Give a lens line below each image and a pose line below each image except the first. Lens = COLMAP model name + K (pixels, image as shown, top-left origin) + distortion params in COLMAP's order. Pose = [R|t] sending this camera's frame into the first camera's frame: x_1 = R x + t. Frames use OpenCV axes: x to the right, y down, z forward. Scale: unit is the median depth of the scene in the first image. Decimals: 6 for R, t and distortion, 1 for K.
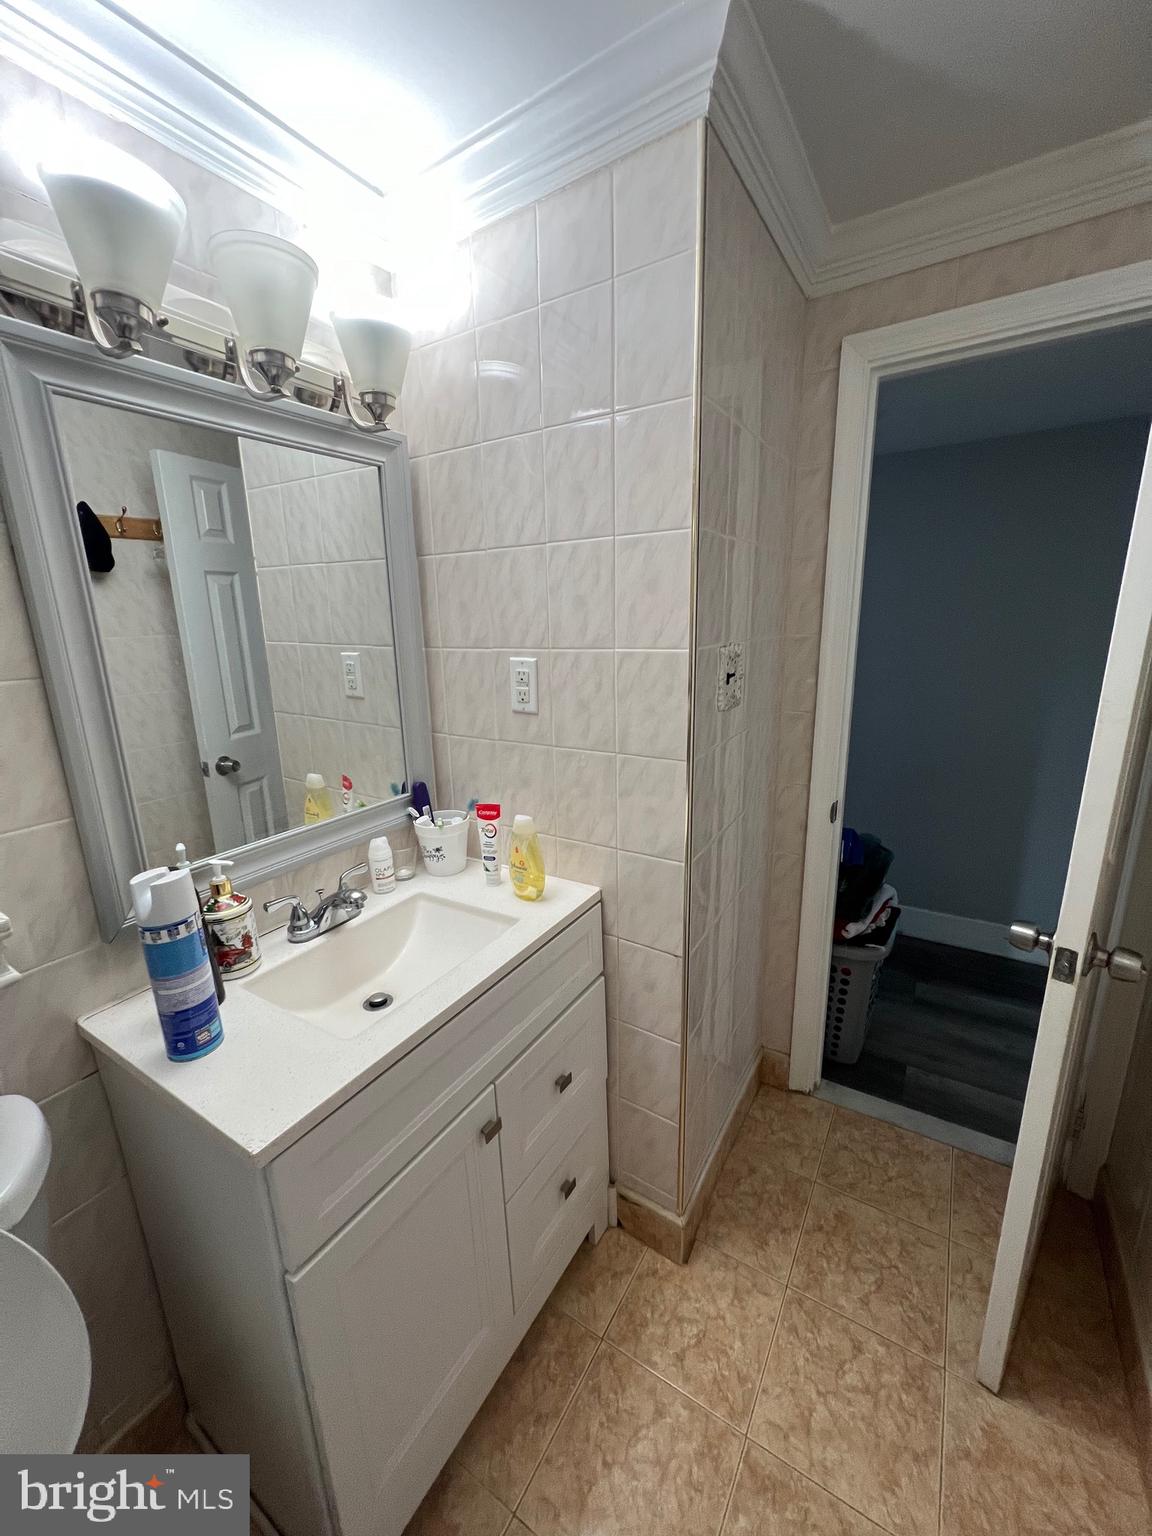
lens RADIAL K [[611.5, 0, 570.8], [0, 611.5, 768.4], [0, 0, 1]] dist [-0.003116, 0.000686]
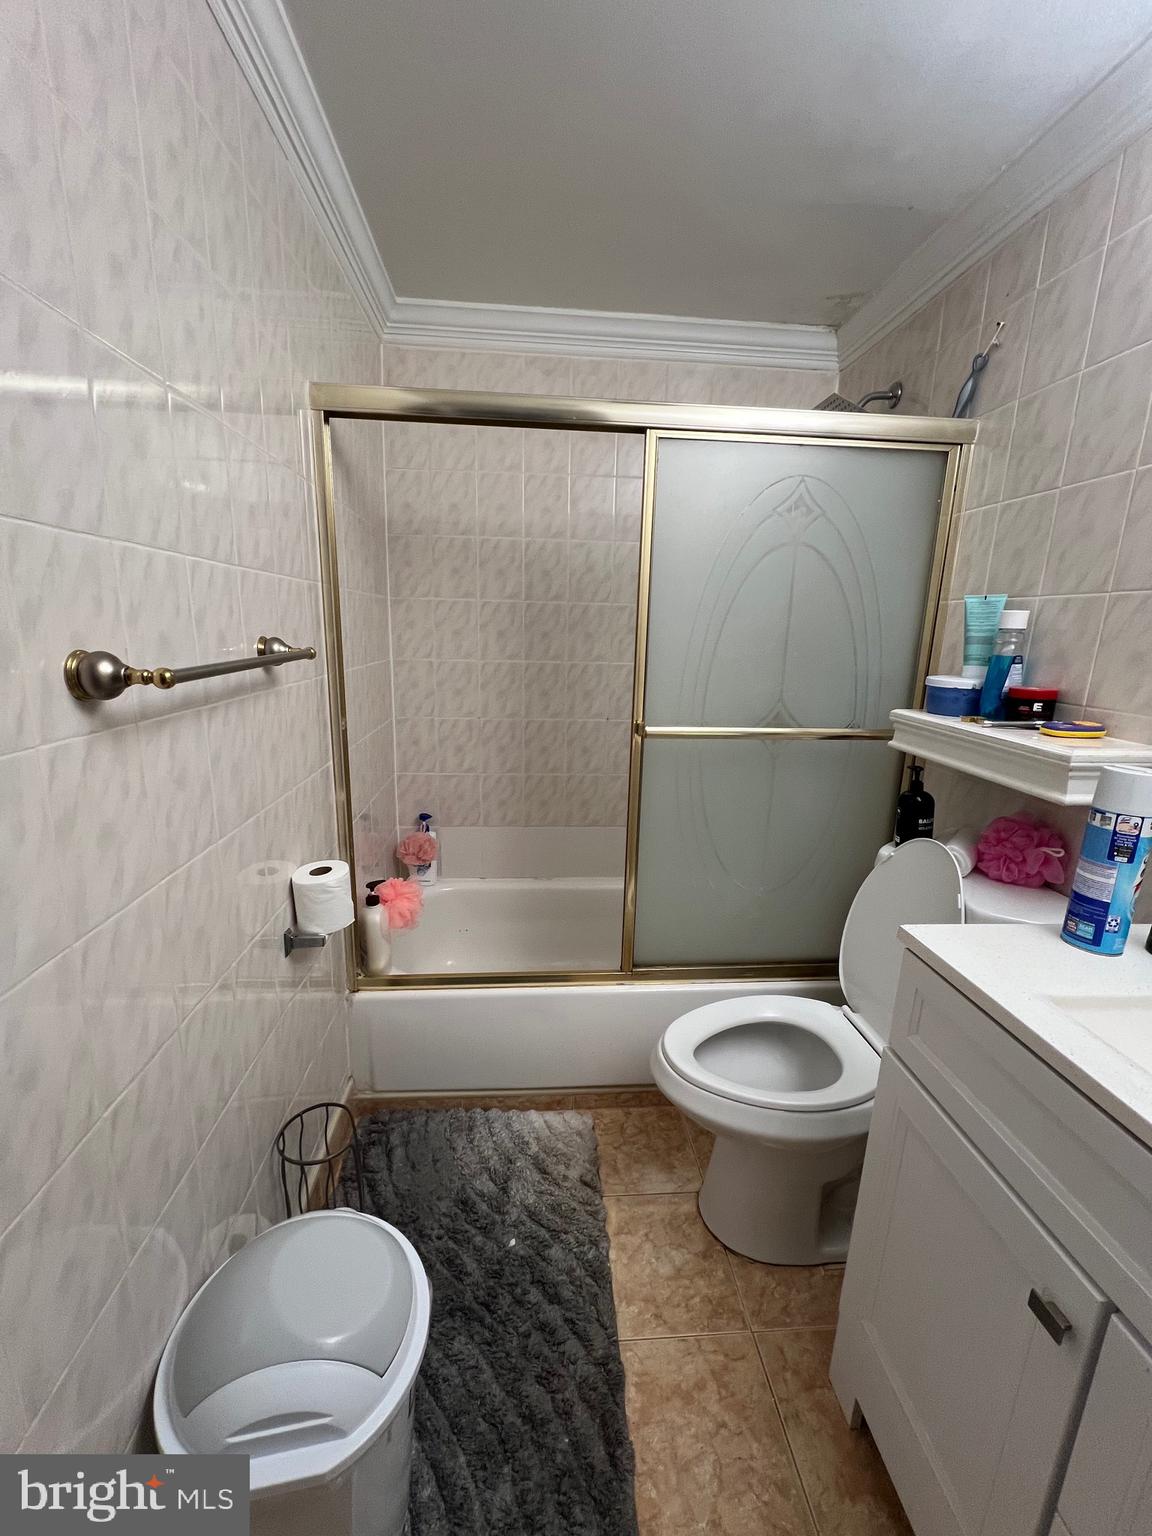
lens RADIAL K [[611.5, 0, 570.8], [0, 611.5, 768.4], [0, 0, 1]] dist [-0.003116, 0.000686]
pose [[-0.800012, 0.144203, -0.582397, 0.651088], [-0.145523, 0.895067, 0.421519, -0.115737], [0.582068, 0.421972, -0.695080, 1.105525]]
